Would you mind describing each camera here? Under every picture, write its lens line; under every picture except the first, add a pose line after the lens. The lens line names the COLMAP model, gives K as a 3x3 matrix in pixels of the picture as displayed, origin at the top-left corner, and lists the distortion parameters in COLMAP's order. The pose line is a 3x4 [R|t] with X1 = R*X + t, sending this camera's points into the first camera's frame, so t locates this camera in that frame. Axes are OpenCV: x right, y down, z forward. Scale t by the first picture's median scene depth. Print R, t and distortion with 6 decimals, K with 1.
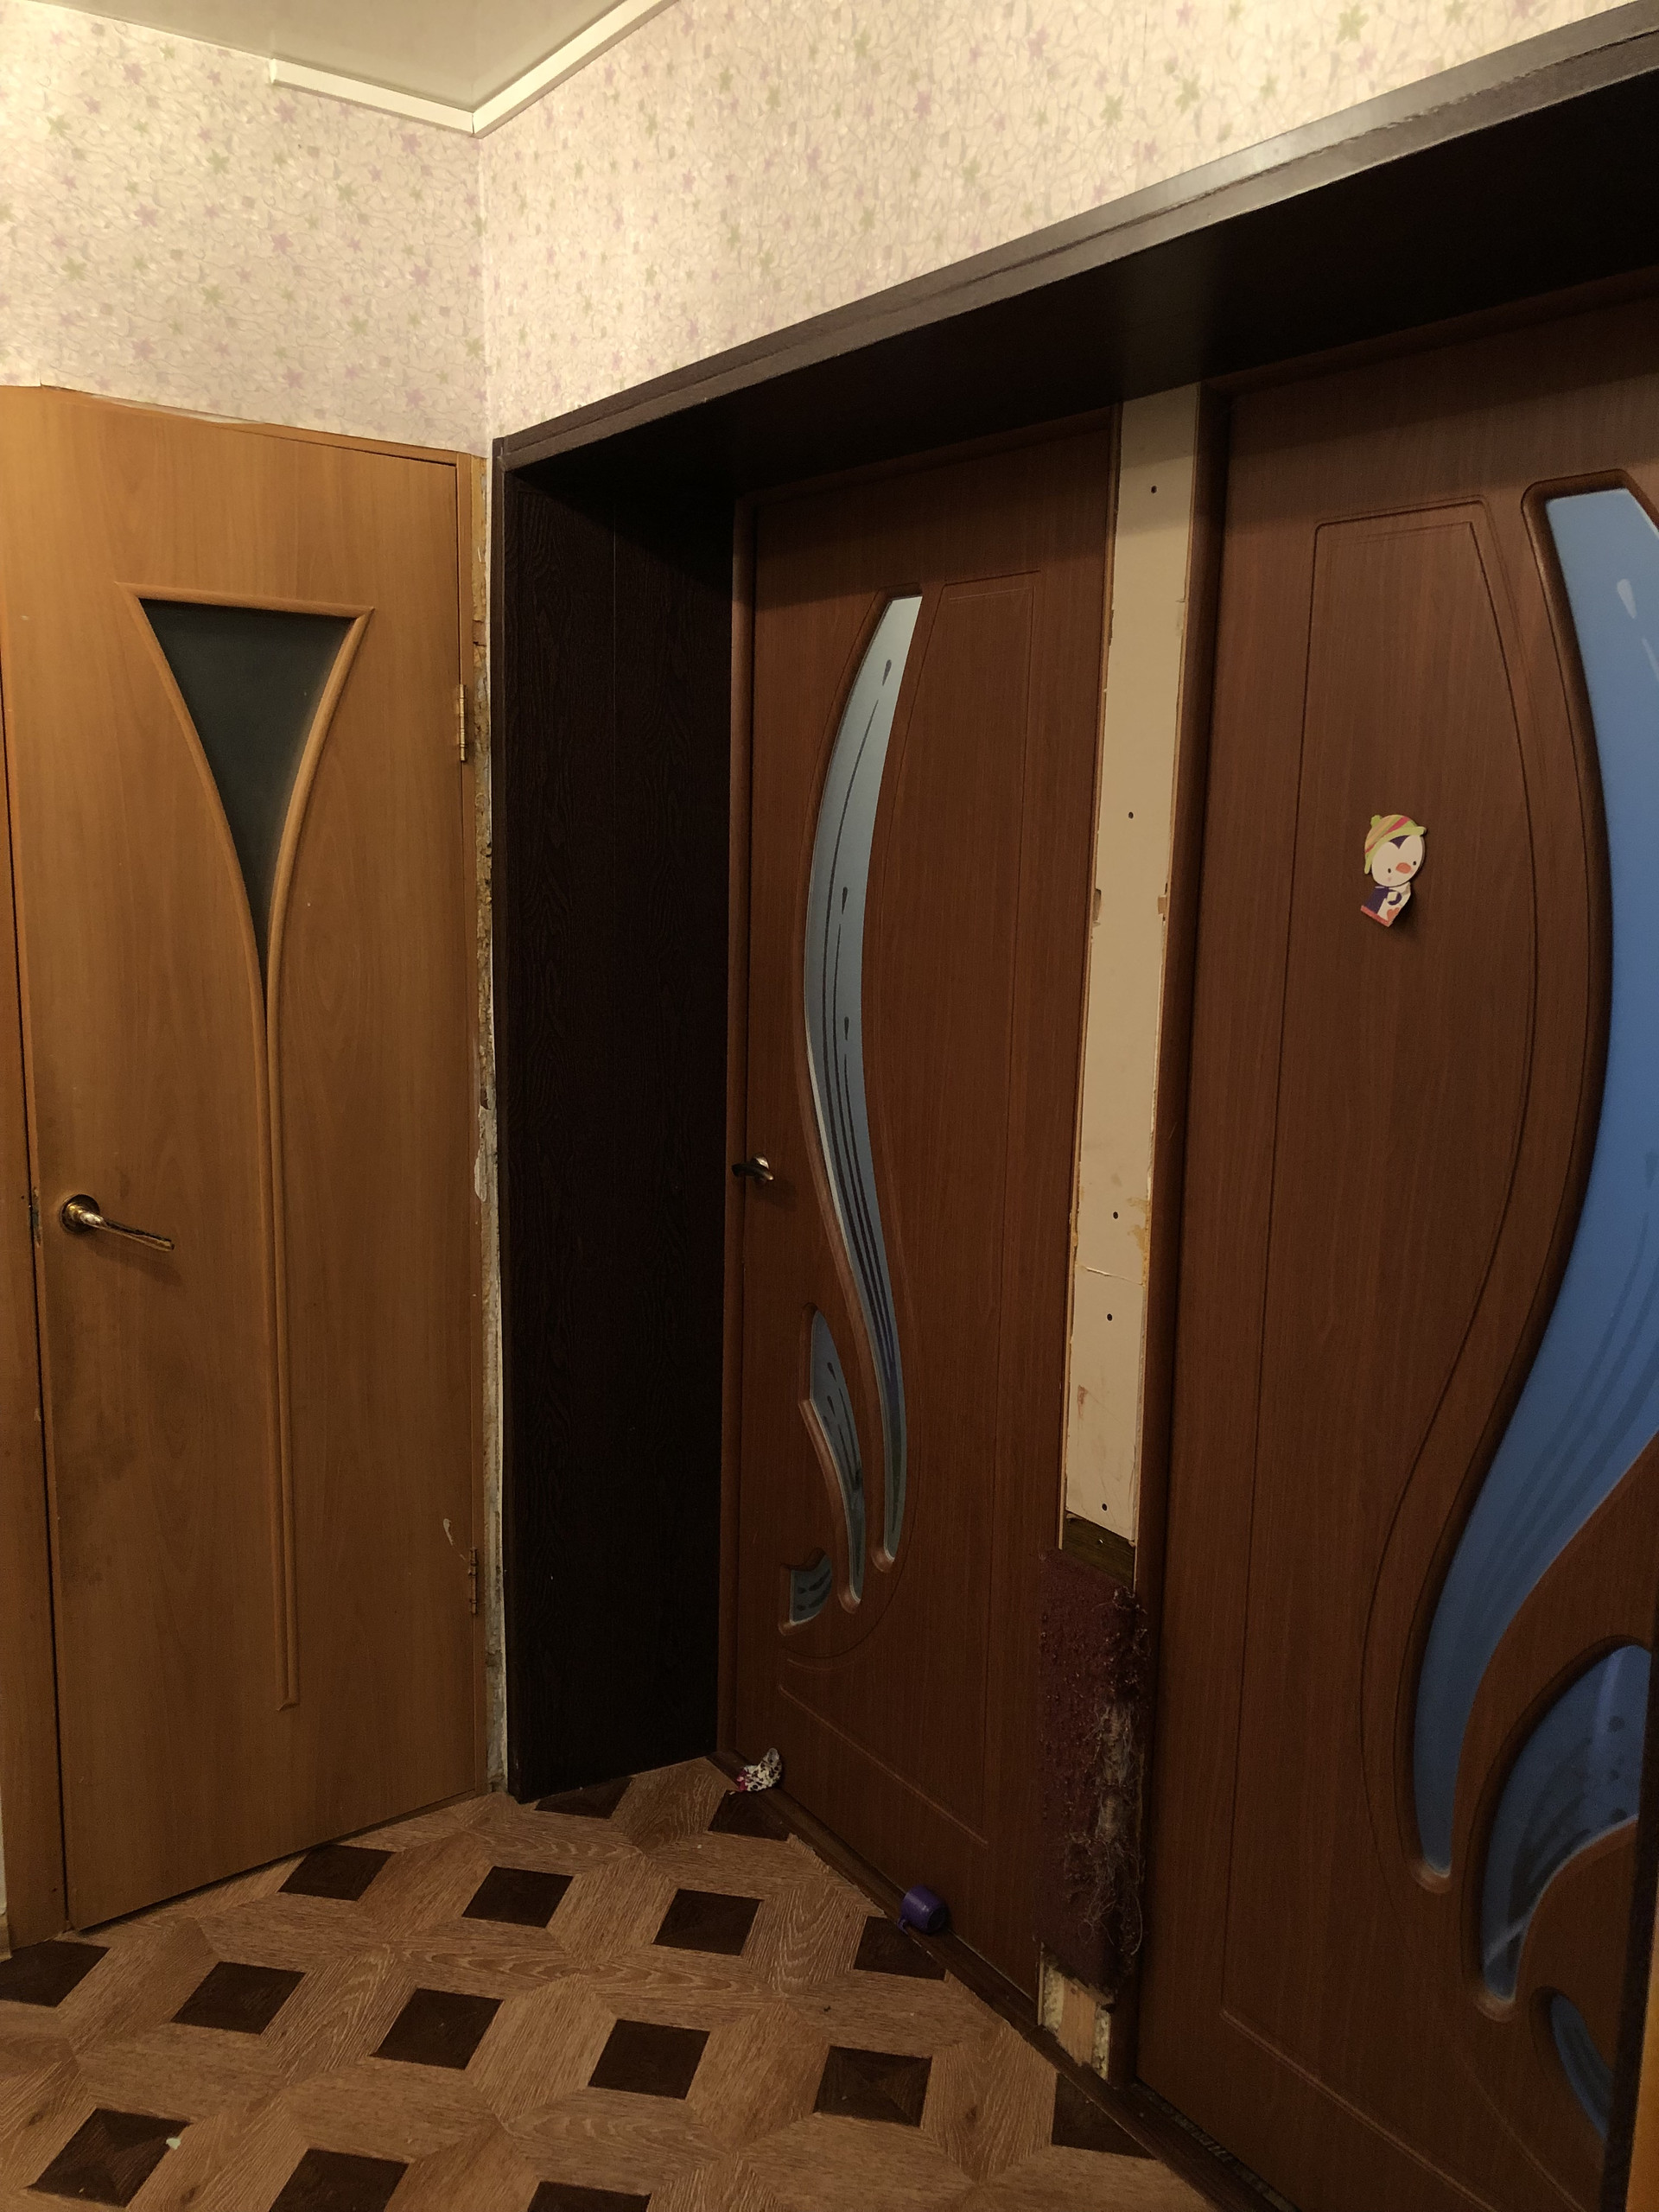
lens RADIAL K [[1813.4, 0, 829.5], [0, 1813.4, 1106.0], [0, 0, 1]] dist [0.028824, 0.015244]
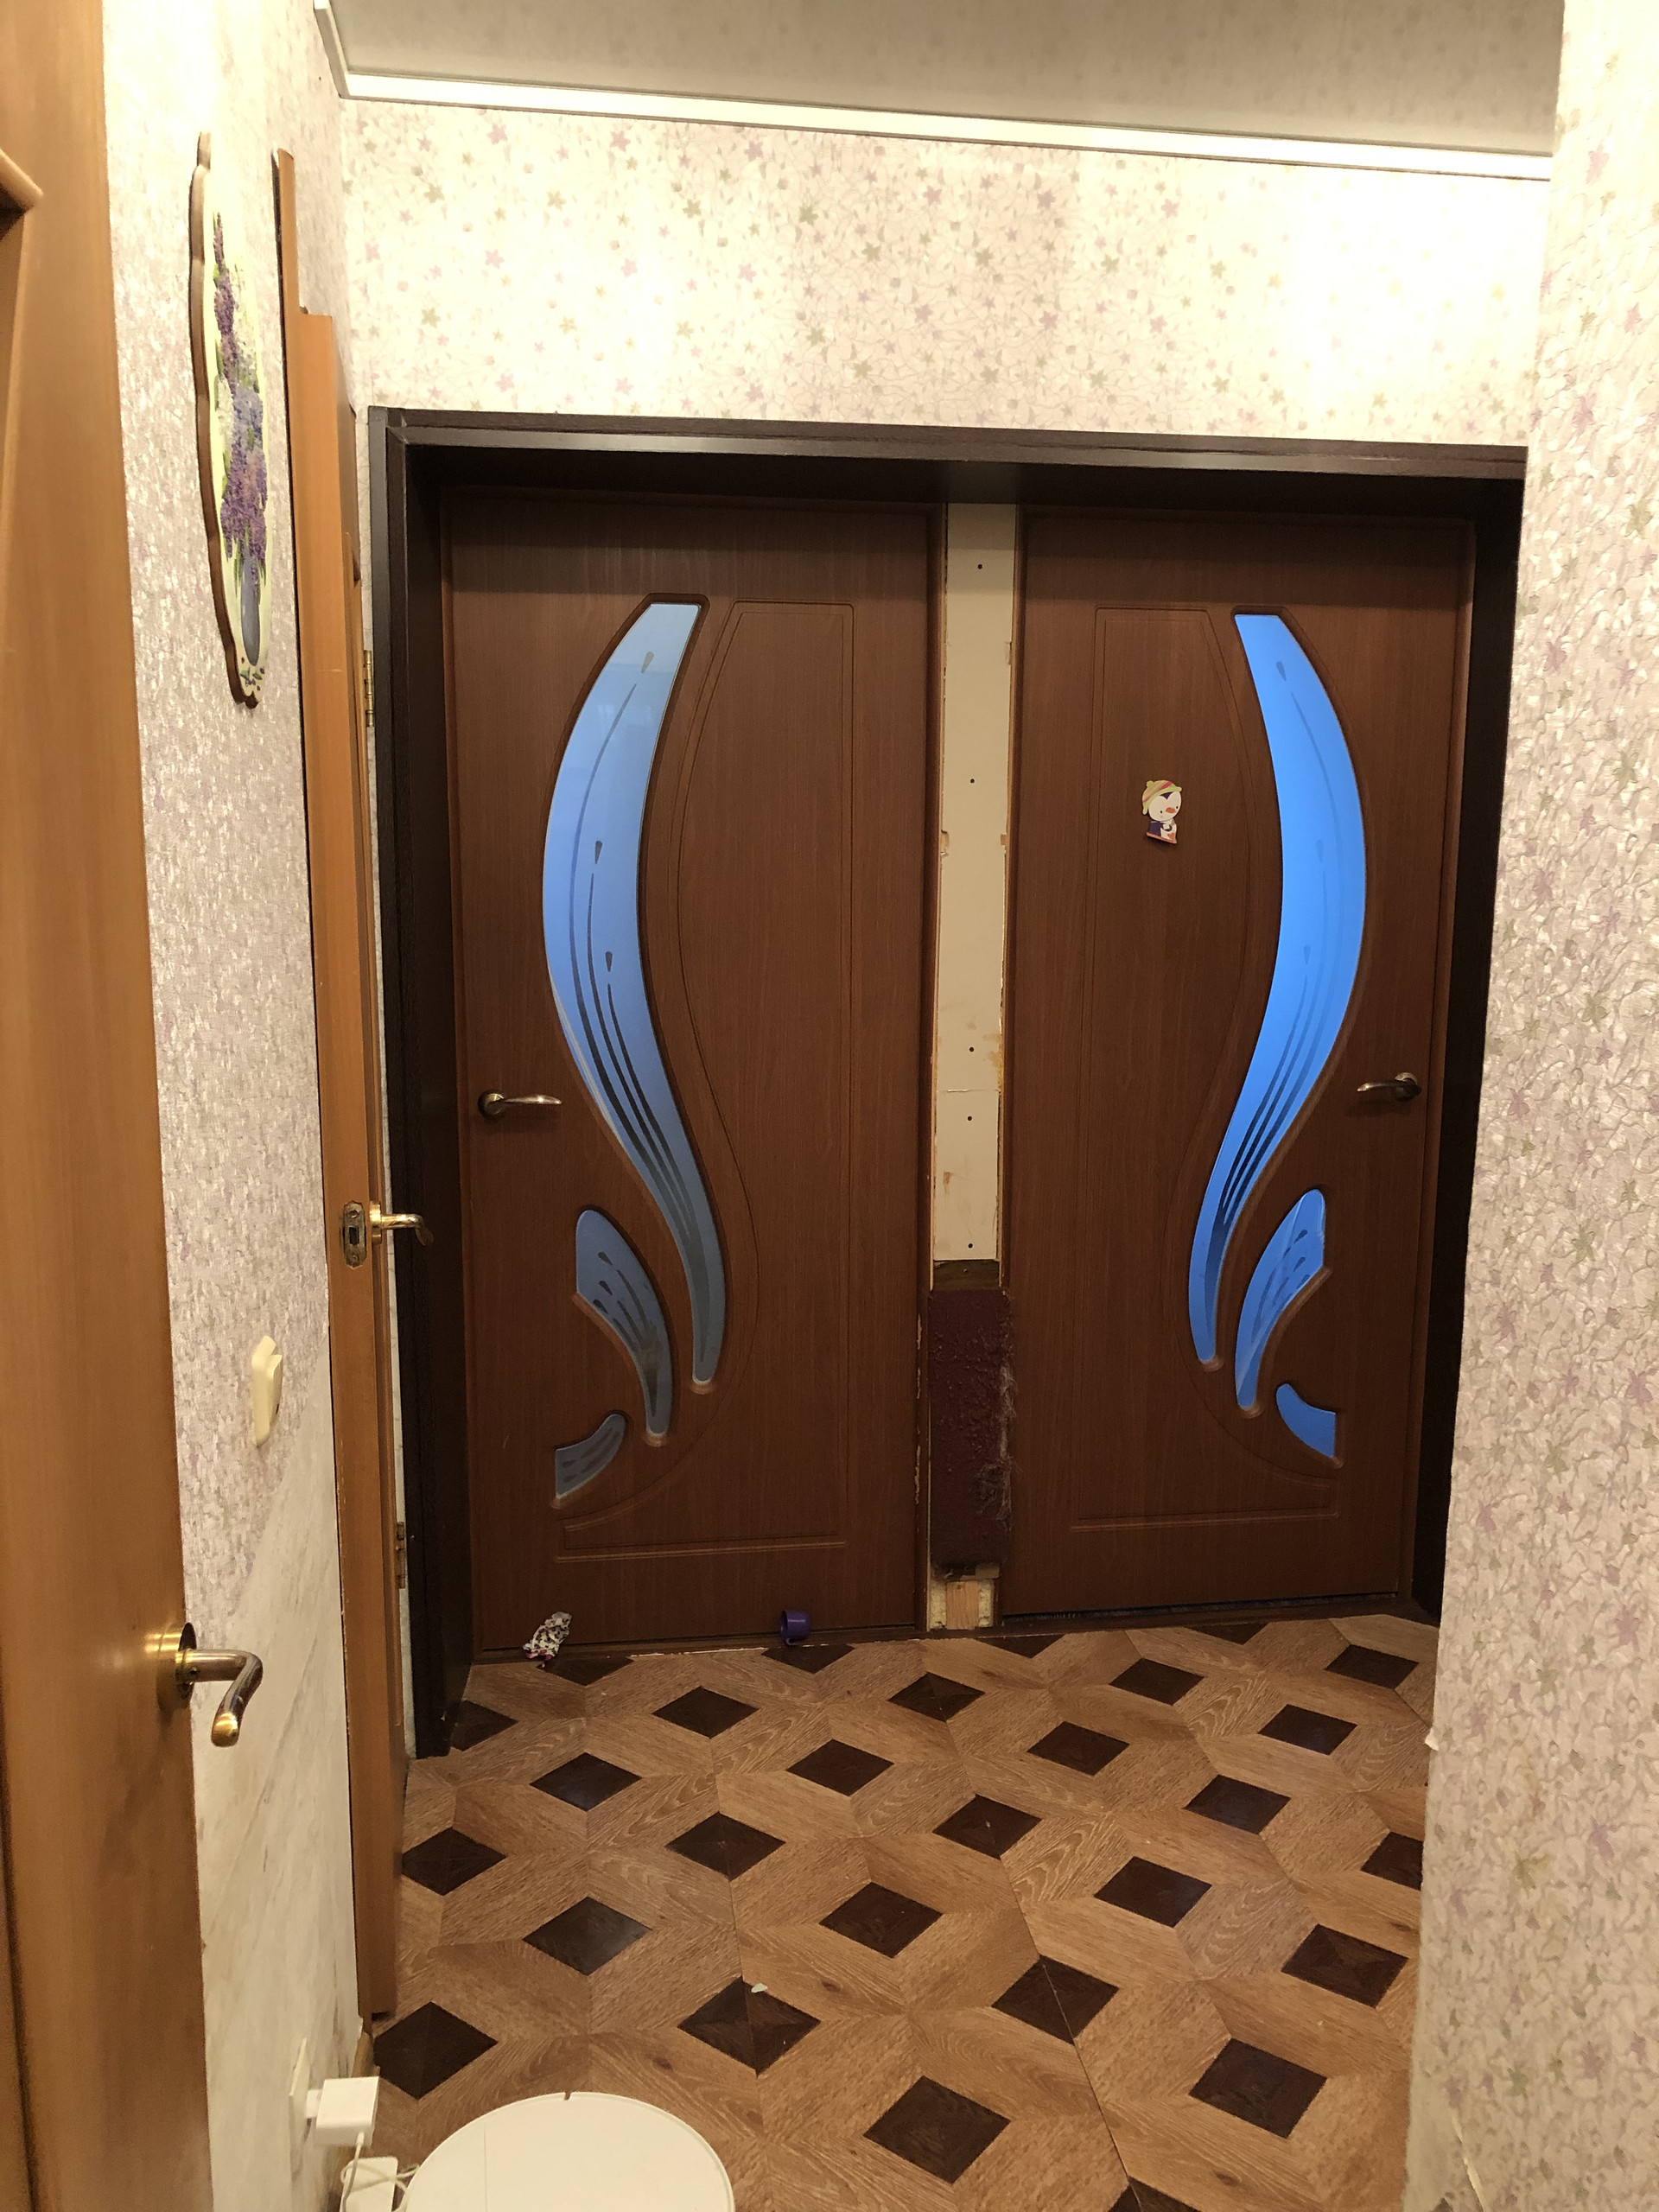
lens RADIAL K [[1849.9, 0, 829.5], [0, 1849.9, 1106.0], [0, 0, 1]] dist [-0.002695, 0.050332]
pose [[0.445087, -0.159196, 0.881223, -1.358674], [0.141137, 0.984243, 0.106522, -0.079423], [-0.884295, 0.076962, 0.460542, 0.447200]]
